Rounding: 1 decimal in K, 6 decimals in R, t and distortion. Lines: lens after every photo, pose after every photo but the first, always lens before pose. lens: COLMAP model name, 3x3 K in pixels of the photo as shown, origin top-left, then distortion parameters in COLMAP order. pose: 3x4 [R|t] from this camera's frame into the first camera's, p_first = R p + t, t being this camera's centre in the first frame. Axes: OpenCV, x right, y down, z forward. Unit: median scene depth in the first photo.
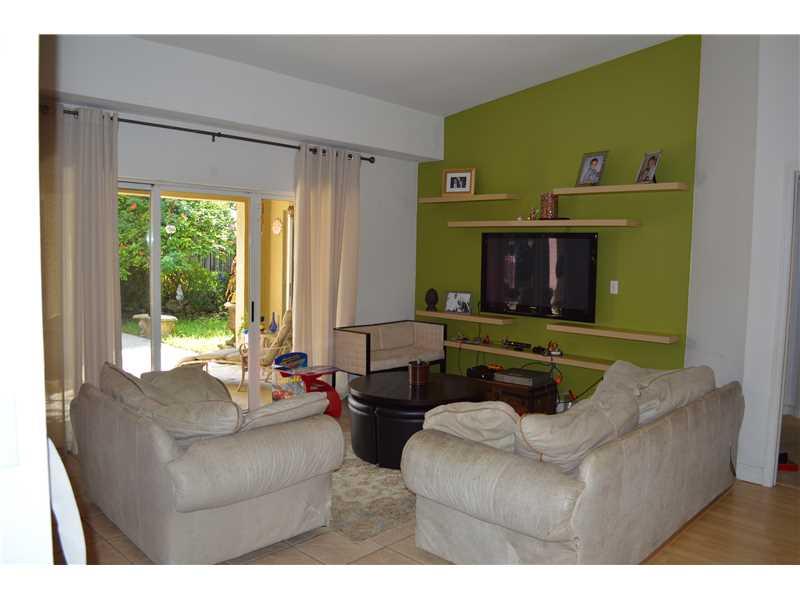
lens RADIAL K [[640.4, 0, 405.1], [0, 640.4, 298.5], [0, 0, 1]] dist [-0.086046, 0.018245]
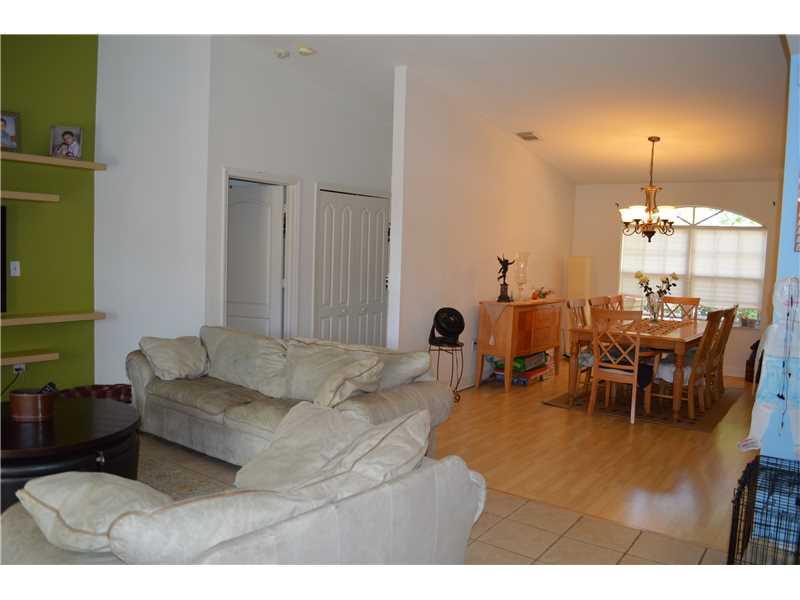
lens RADIAL K [[640.4, 0, 405.1], [0, 640.4, 298.5], [0, 0, 1]] dist [-0.086046, 0.018245]
pose [[-0.150247, -0.106103, 0.982939, -0.518986], [0.033678, 0.993098, 0.112348, -0.047695], [-0.988075, 0.049984, -0.145636, 0.508934]]
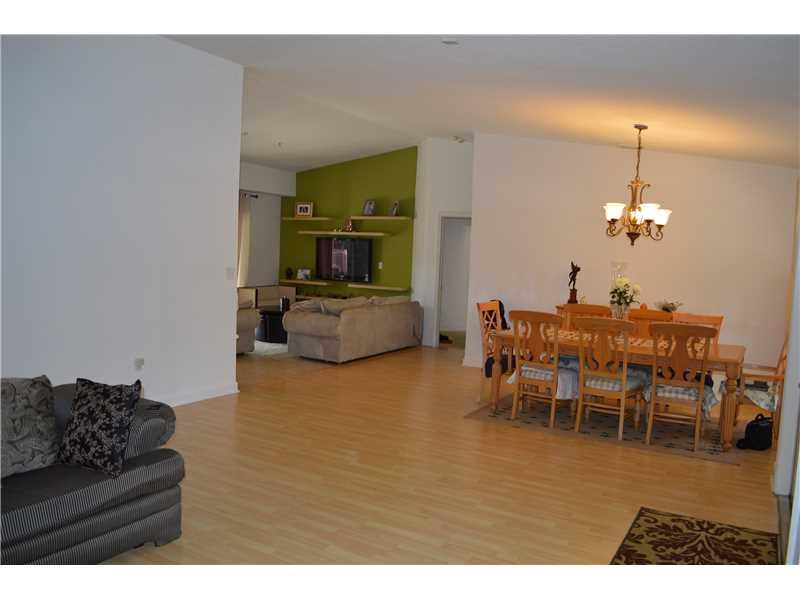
lens RADIAL K [[640.4, 0, 405.1], [0, 640.4, 298.5], [0, 0, 1]] dist [-0.086046, 0.018245]
pose [[0.971981, -0.005276, 0.235000, -0.067340], [0.002963, 0.999944, 0.010195, 0.058153], [-0.235040, -0.009213, 0.971942, -0.877892]]
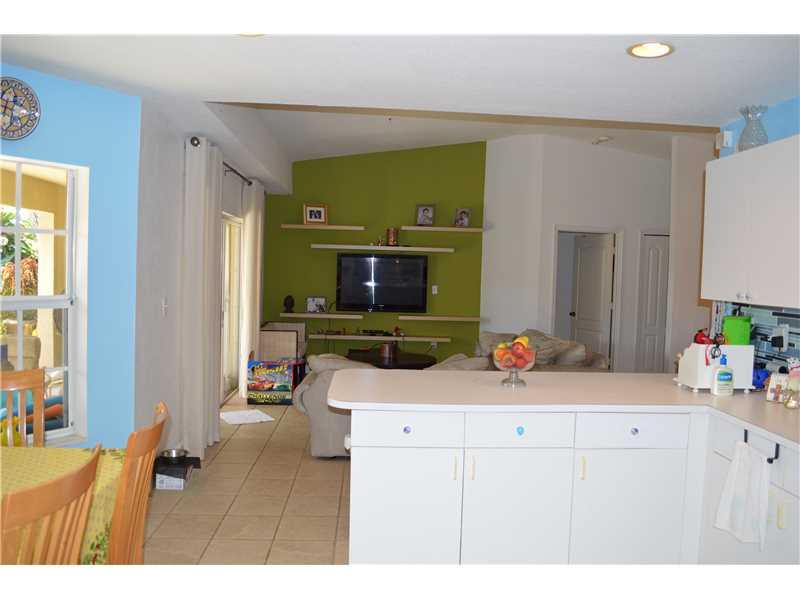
lens RADIAL K [[640.4, 0, 405.1], [0, 640.4, 298.5], [0, 0, 1]] dist [-0.086046, 0.018245]
pose [[0.689109, -0.037649, 0.723680, -0.760820], [0.040620, 0.999086, 0.013297, -0.017634], [-0.723519, 0.020232, 0.690008, -0.046995]]
